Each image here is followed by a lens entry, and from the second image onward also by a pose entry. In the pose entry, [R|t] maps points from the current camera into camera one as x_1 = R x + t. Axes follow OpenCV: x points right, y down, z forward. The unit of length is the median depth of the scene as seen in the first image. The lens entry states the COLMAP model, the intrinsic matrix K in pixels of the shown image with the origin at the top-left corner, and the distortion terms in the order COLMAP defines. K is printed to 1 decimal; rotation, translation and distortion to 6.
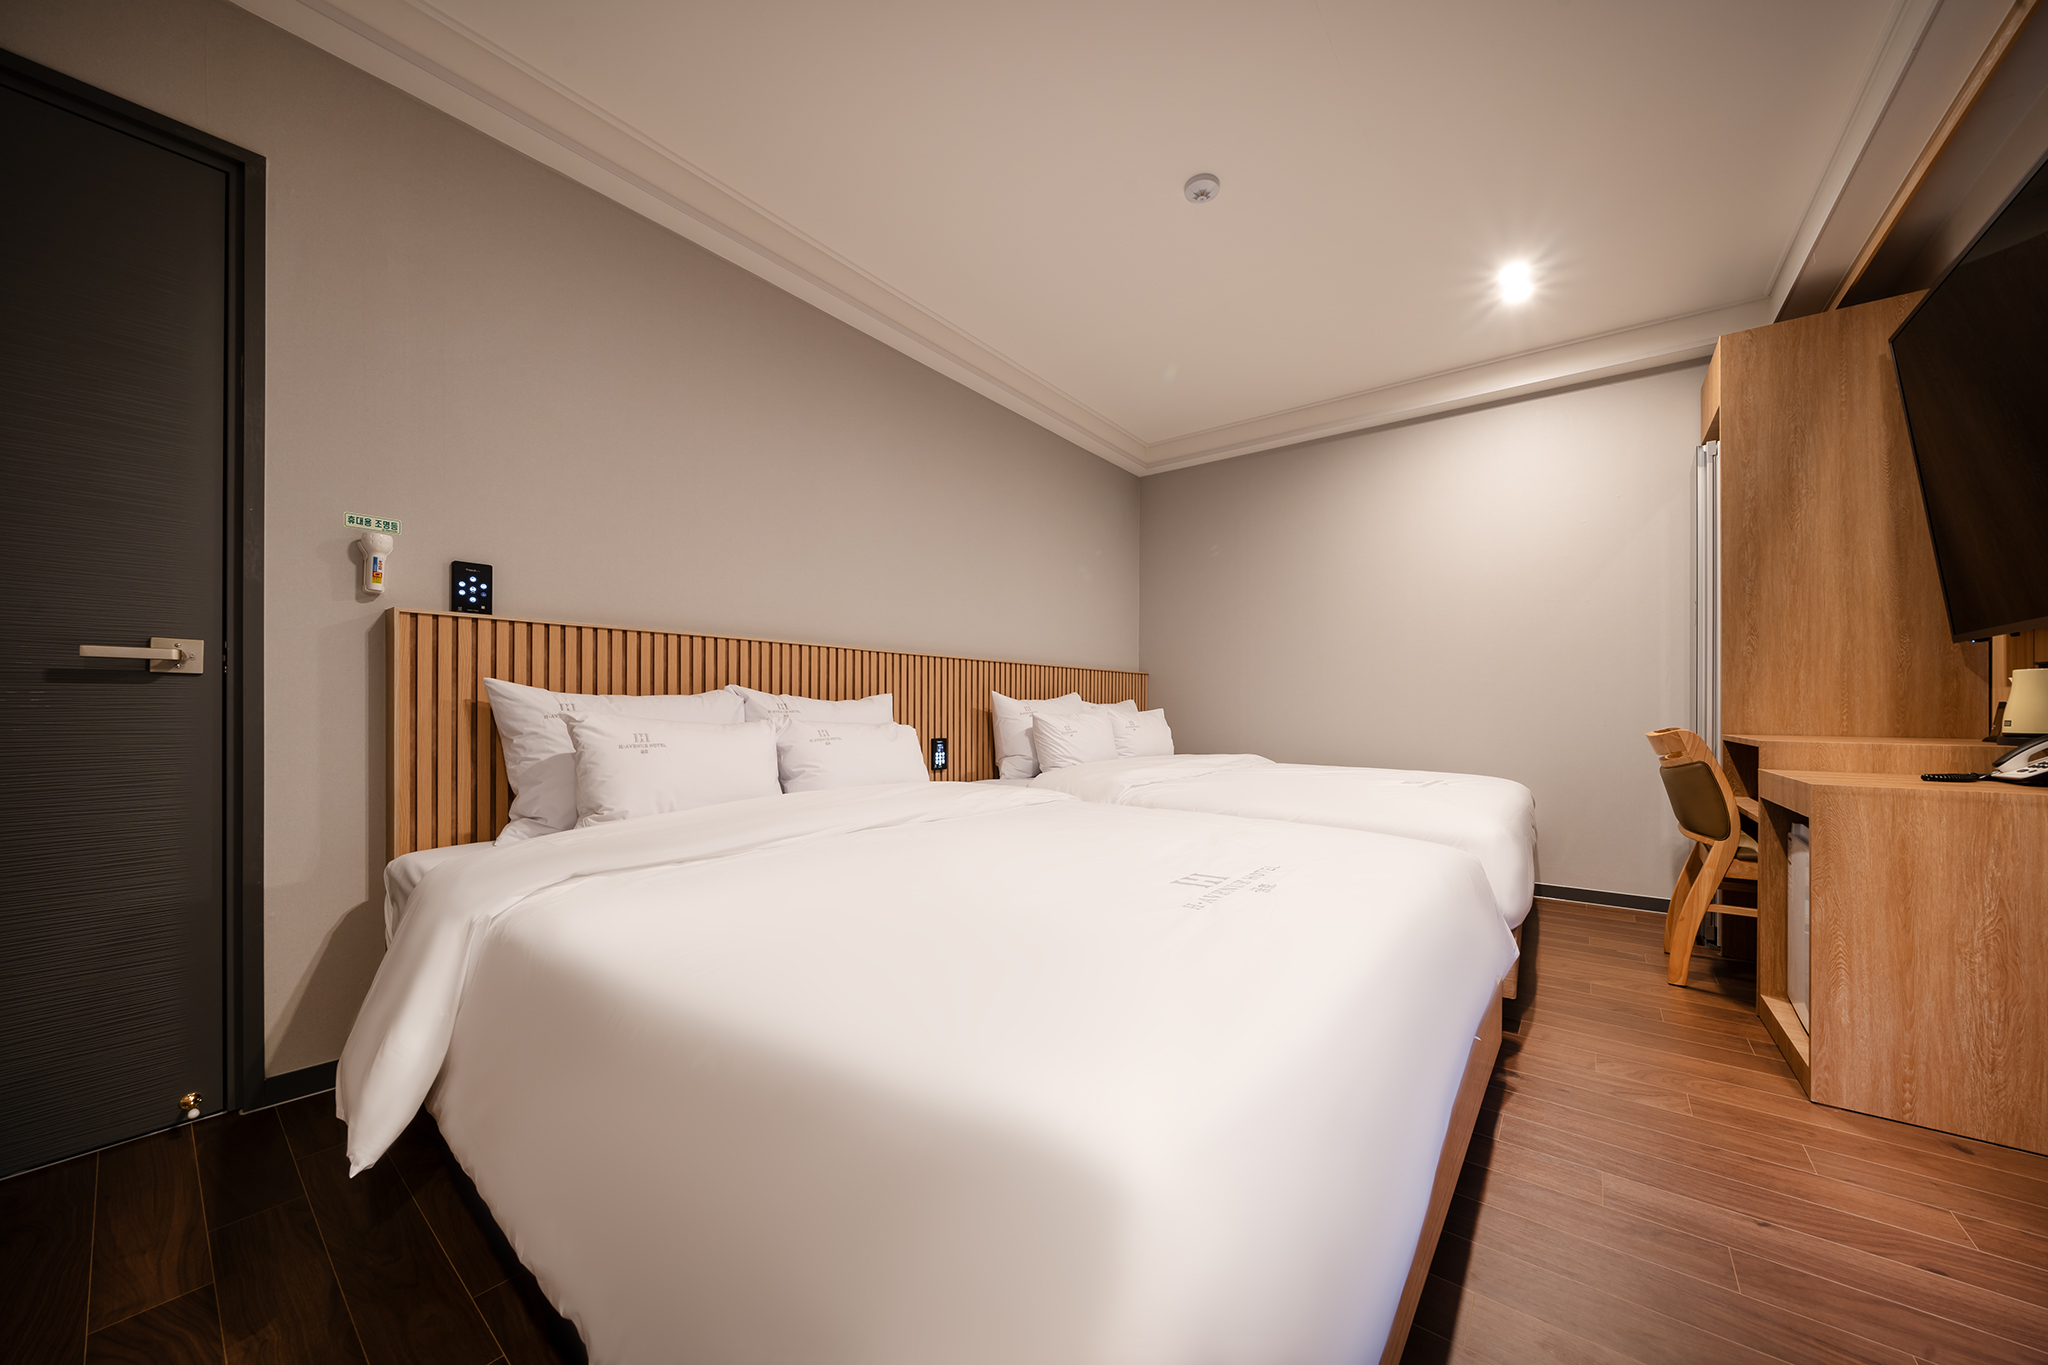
lens RADIAL K [[706.9, 0, 1018.9], [0, 706.9, 710.4], [0, 0, 1]] dist [0.002150, 0.000078]
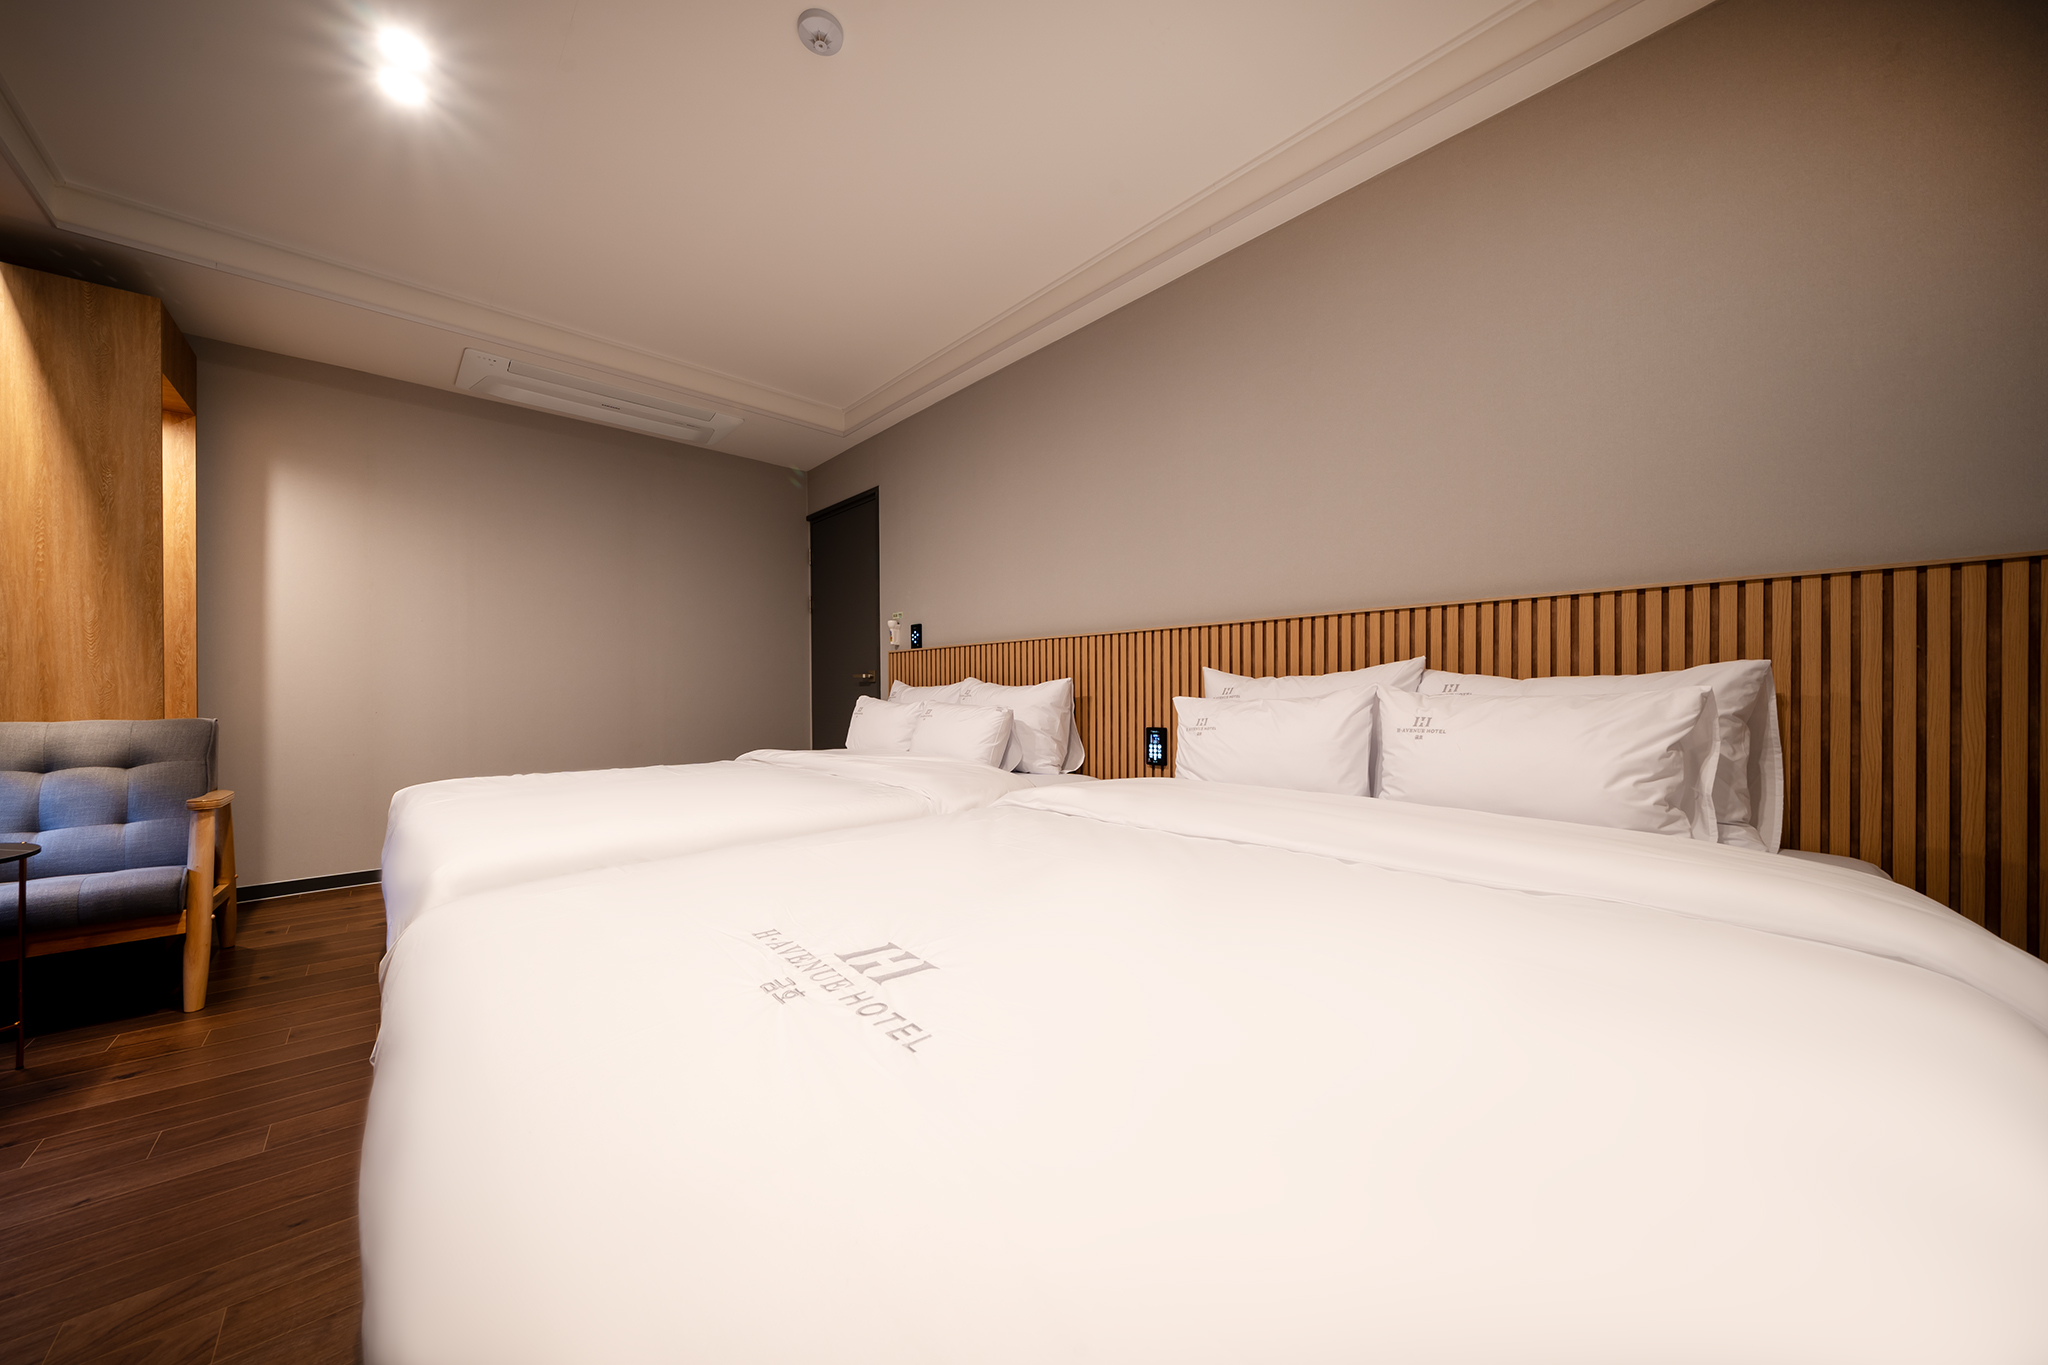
lens RADIAL K [[706.9, 0, 1010.0], [0, 706.9, 686.8], [0, 0, 1]] dist [0.002150, 0.000078]
pose [[-0.197377, -0.006930, -0.980303, 1.373252], [0.004574, 0.999958, -0.007990, -0.011449], [0.980317, -0.006061, -0.197337, 1.955815]]
